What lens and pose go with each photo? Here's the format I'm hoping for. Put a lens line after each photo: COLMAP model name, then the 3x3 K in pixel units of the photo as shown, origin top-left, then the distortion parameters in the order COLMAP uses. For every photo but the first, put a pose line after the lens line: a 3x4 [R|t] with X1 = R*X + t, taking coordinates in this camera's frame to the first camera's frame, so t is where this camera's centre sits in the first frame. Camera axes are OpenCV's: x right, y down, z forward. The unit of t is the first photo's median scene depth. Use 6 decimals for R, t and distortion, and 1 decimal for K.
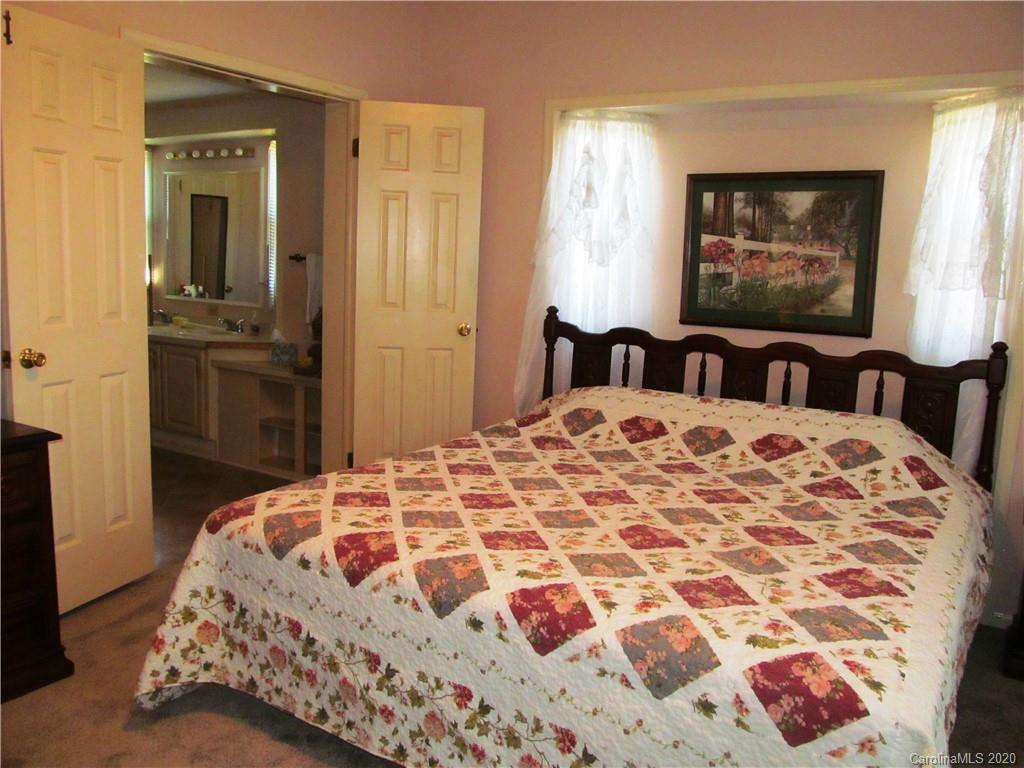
lens RADIAL K [[847.9, 0, 512.0], [0, 847.9, 384.0], [0, 0, 1]] dist [-0.059715, 0.019372]
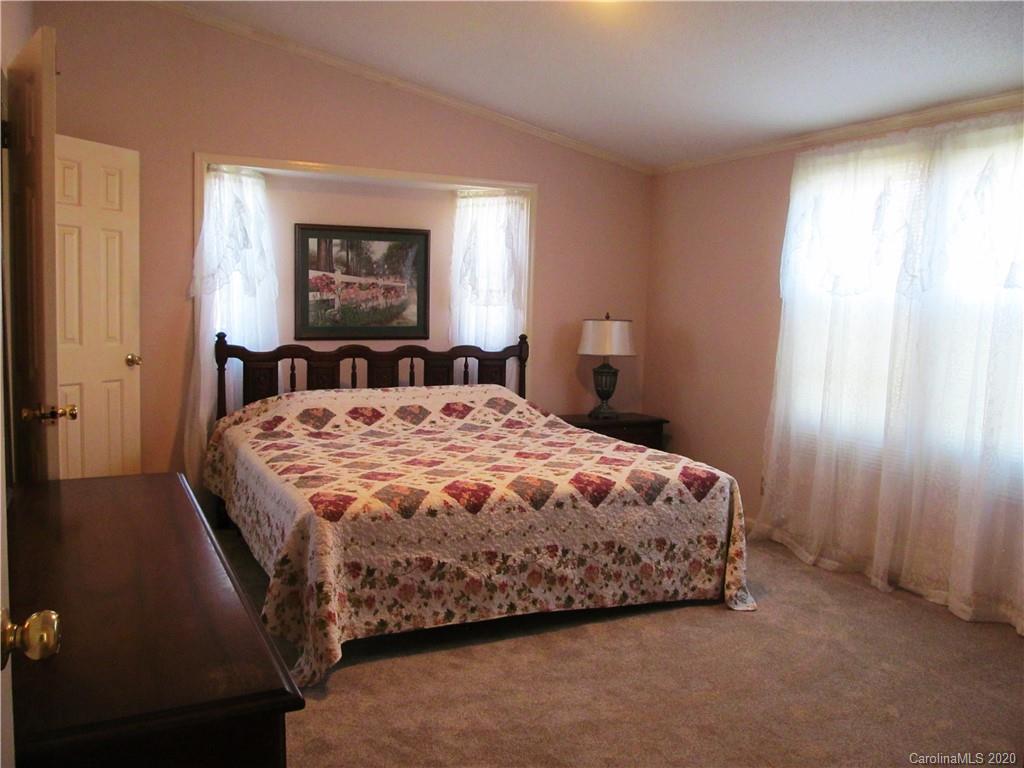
lens RADIAL K [[847.9, 0, 512.0], [0, 847.9, 384.0], [0, 0, 1]] dist [-0.059715, 0.019372]
pose [[0.520342, -0.109129, 0.846956, -0.783736], [0.122110, 0.991117, 0.052683, -0.035894], [-0.845182, 0.076008, 0.529046, 0.064105]]
